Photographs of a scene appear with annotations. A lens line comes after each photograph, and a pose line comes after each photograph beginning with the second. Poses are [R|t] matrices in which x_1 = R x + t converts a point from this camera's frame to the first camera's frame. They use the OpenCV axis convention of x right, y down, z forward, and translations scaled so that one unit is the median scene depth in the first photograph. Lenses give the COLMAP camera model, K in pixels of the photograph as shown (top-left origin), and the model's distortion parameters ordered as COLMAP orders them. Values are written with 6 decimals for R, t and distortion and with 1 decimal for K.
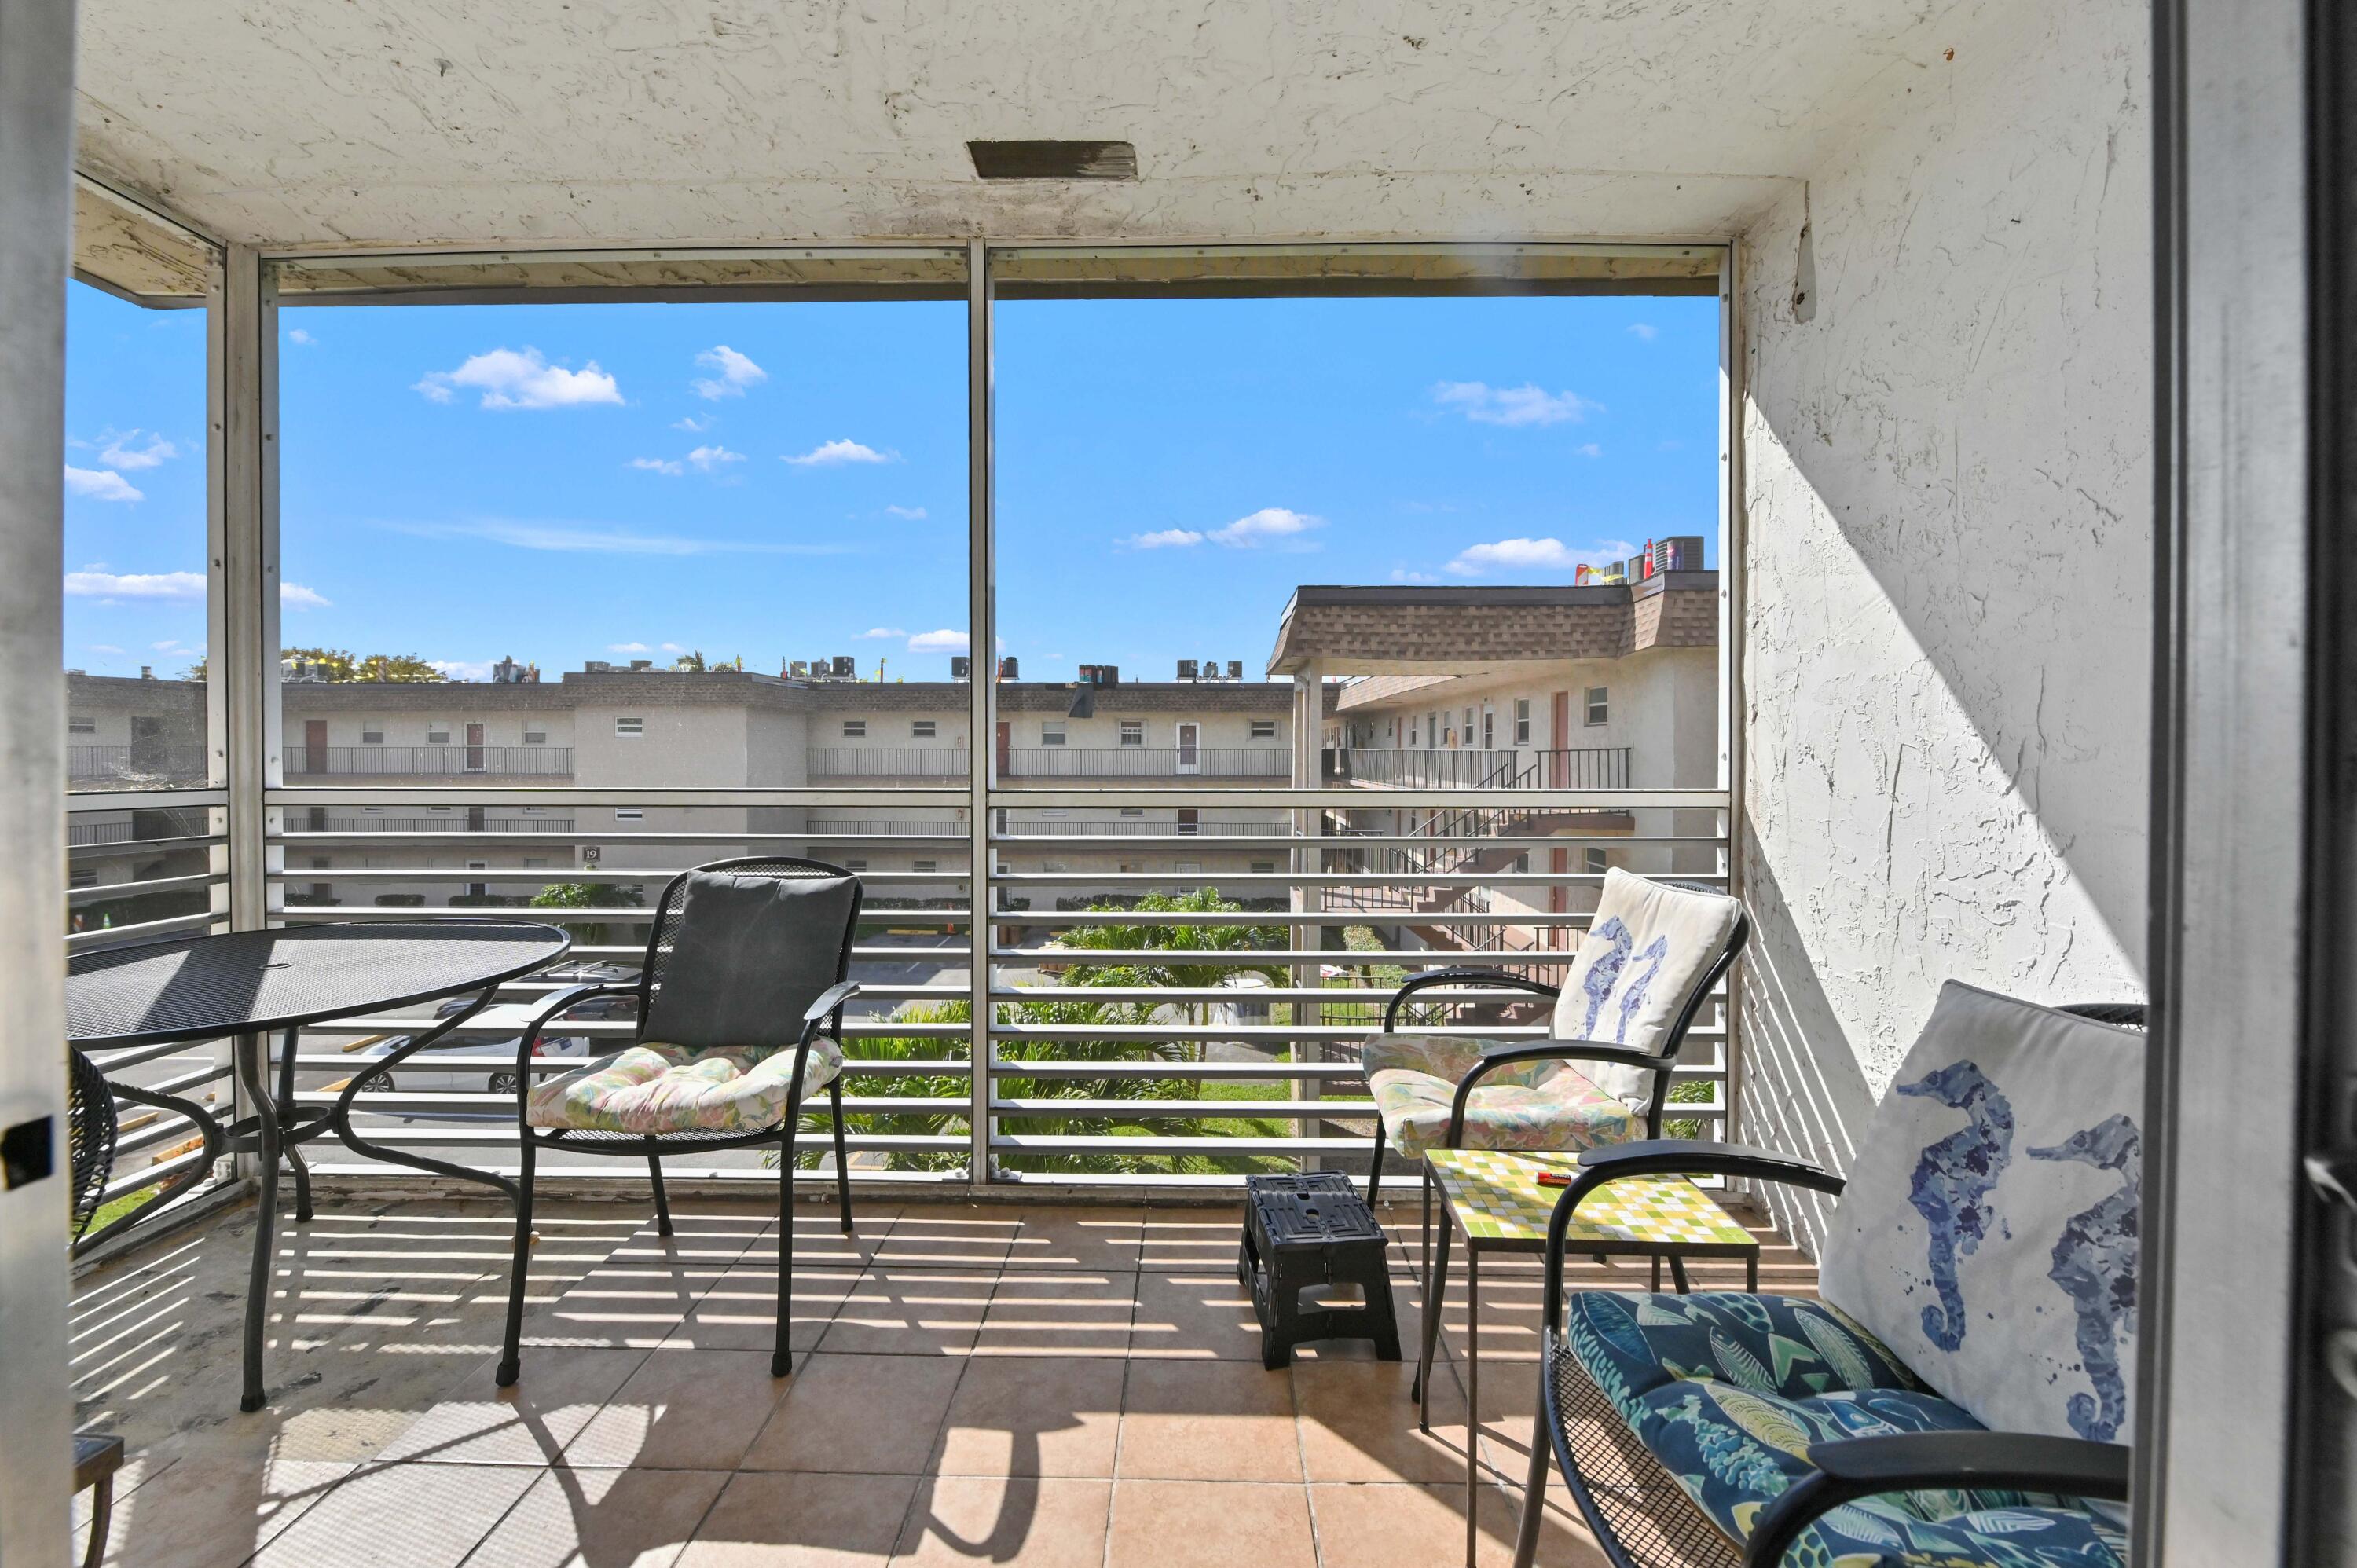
lens RADIAL K [[947.1, 0, 1171.2], [0, 947.1, 767.0], [0, 0, 1]] dist [-0.001723, 0.000086]
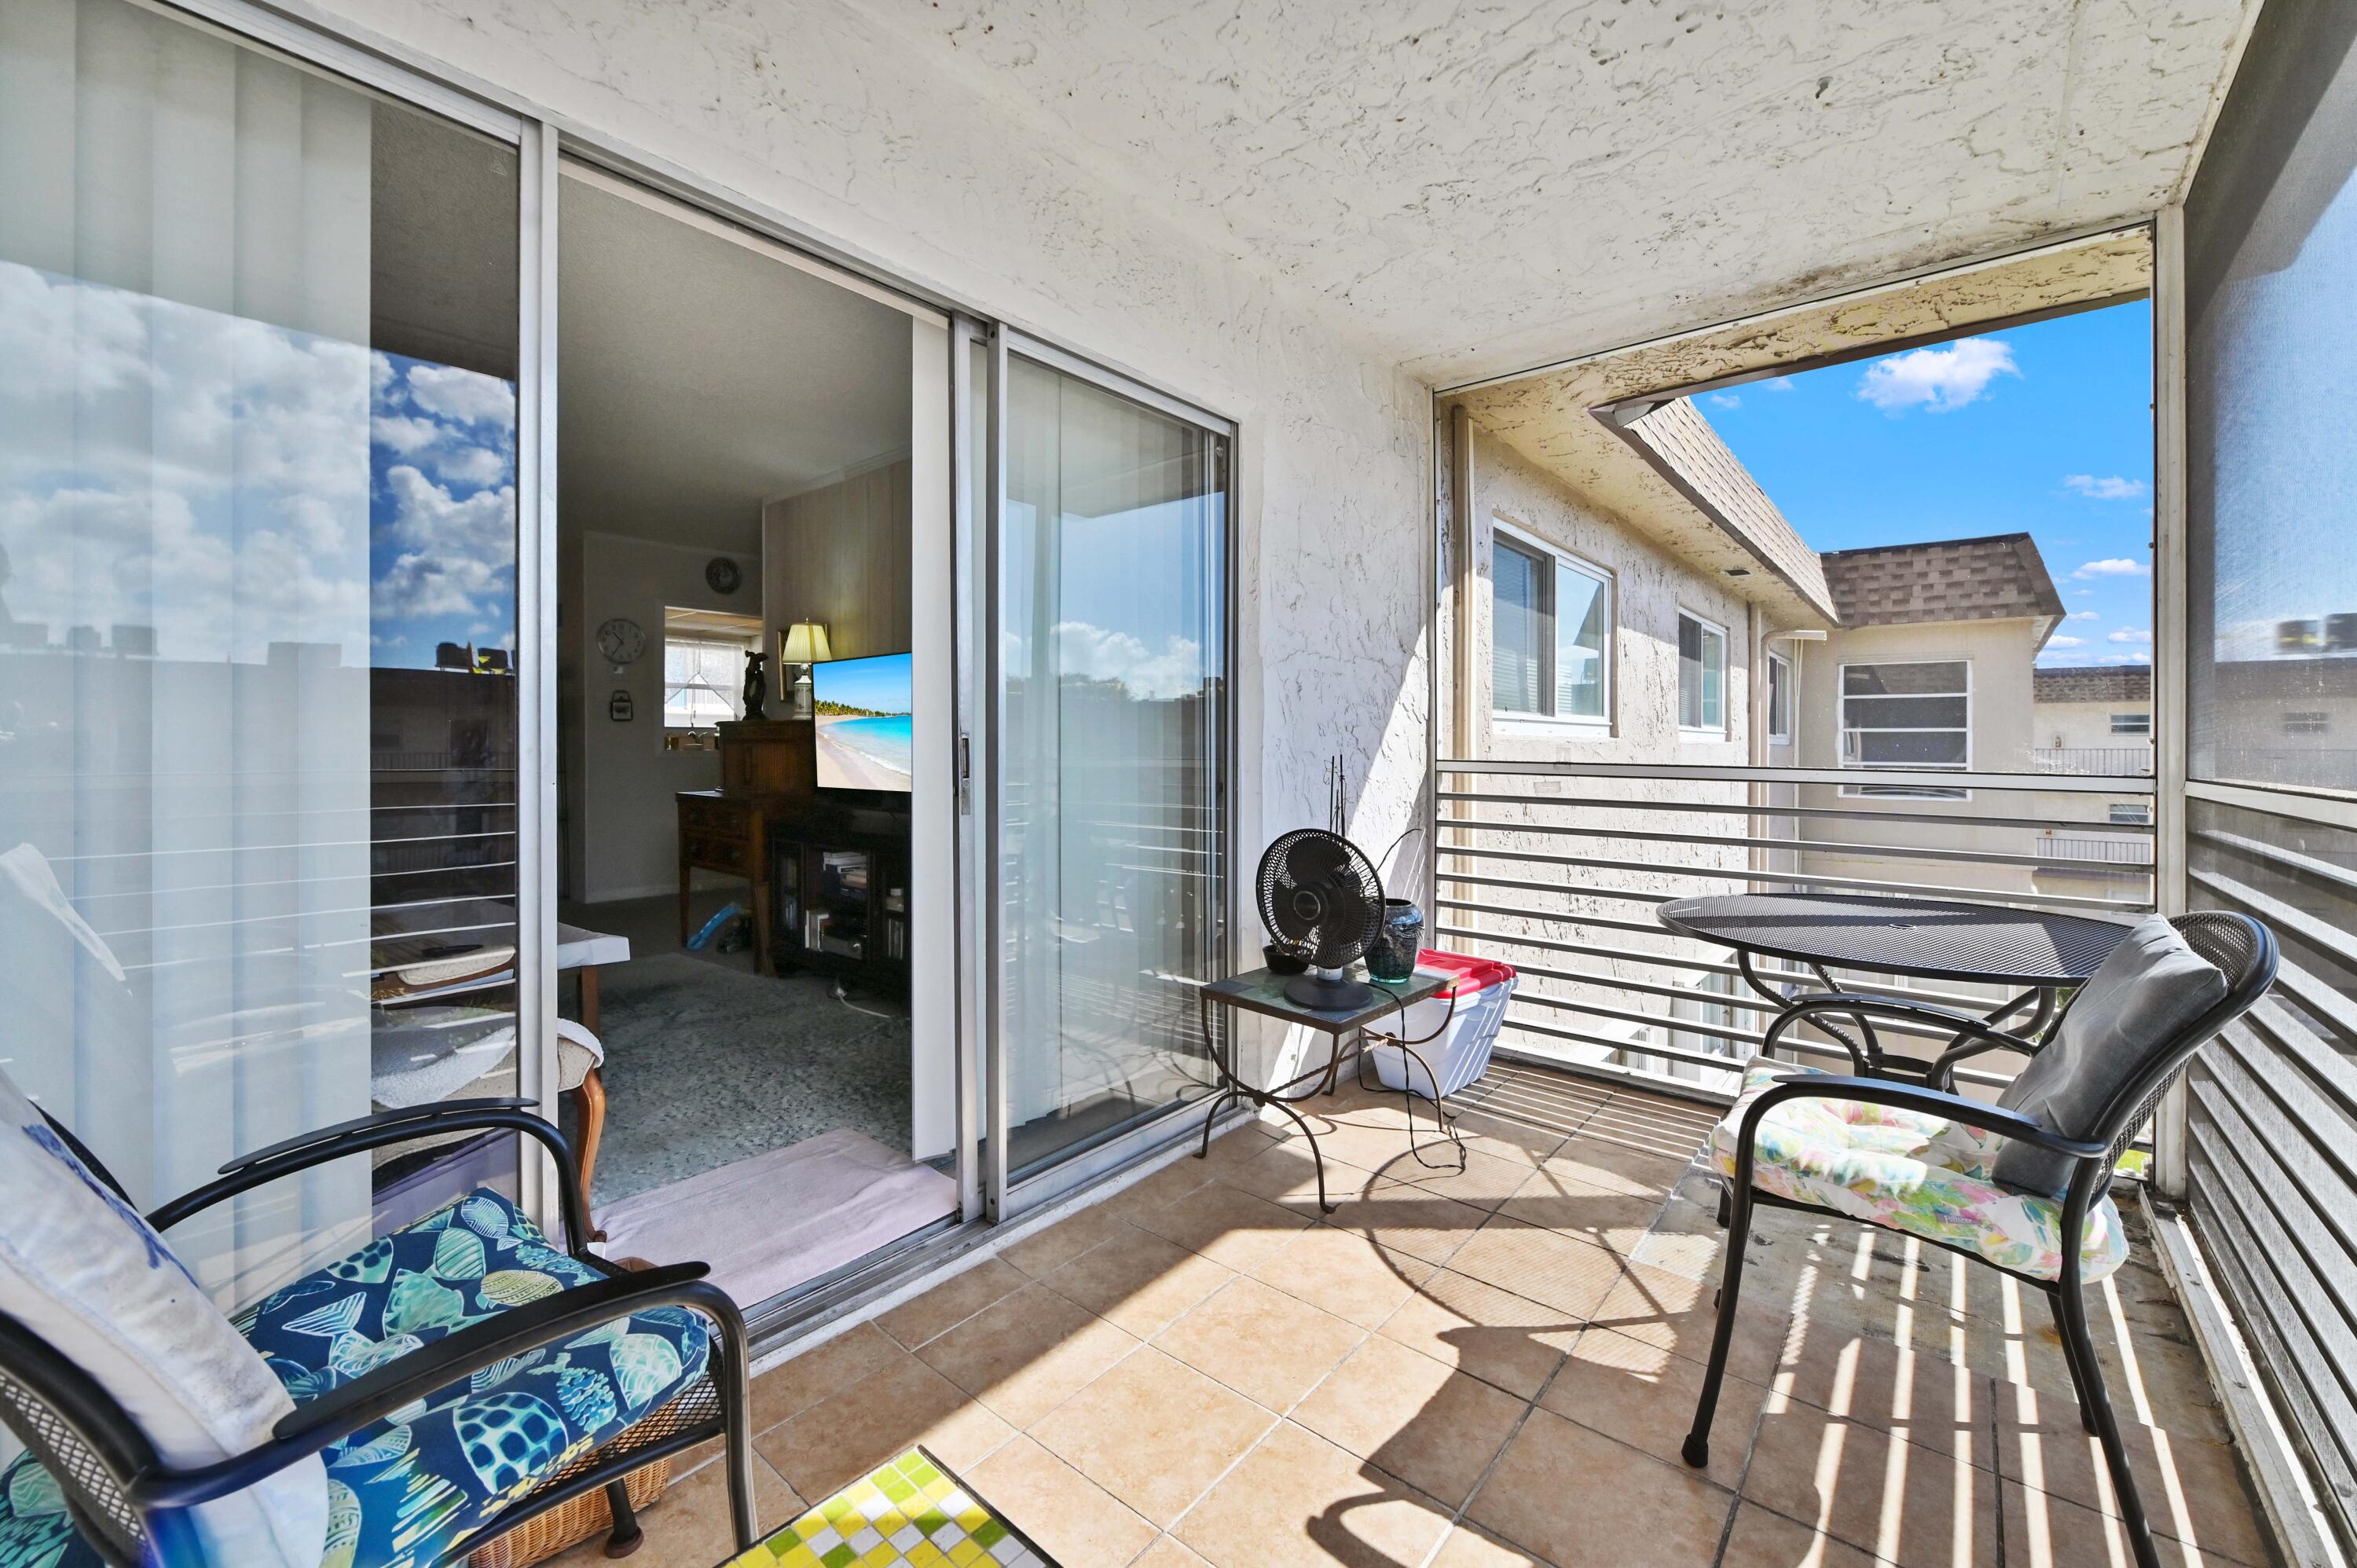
lens RADIAL K [[947.1, 0, 1176.7], [0, 947.1, 761.5], [0, 0, 1]] dist [-0.001723, 0.000086]
pose [[-0.634145, 0.002708, -0.773210, 0.508807], [-0.014491, 0.999777, 0.015386, 0.008850], [0.773079, 0.020961, -0.633964, 1.114990]]
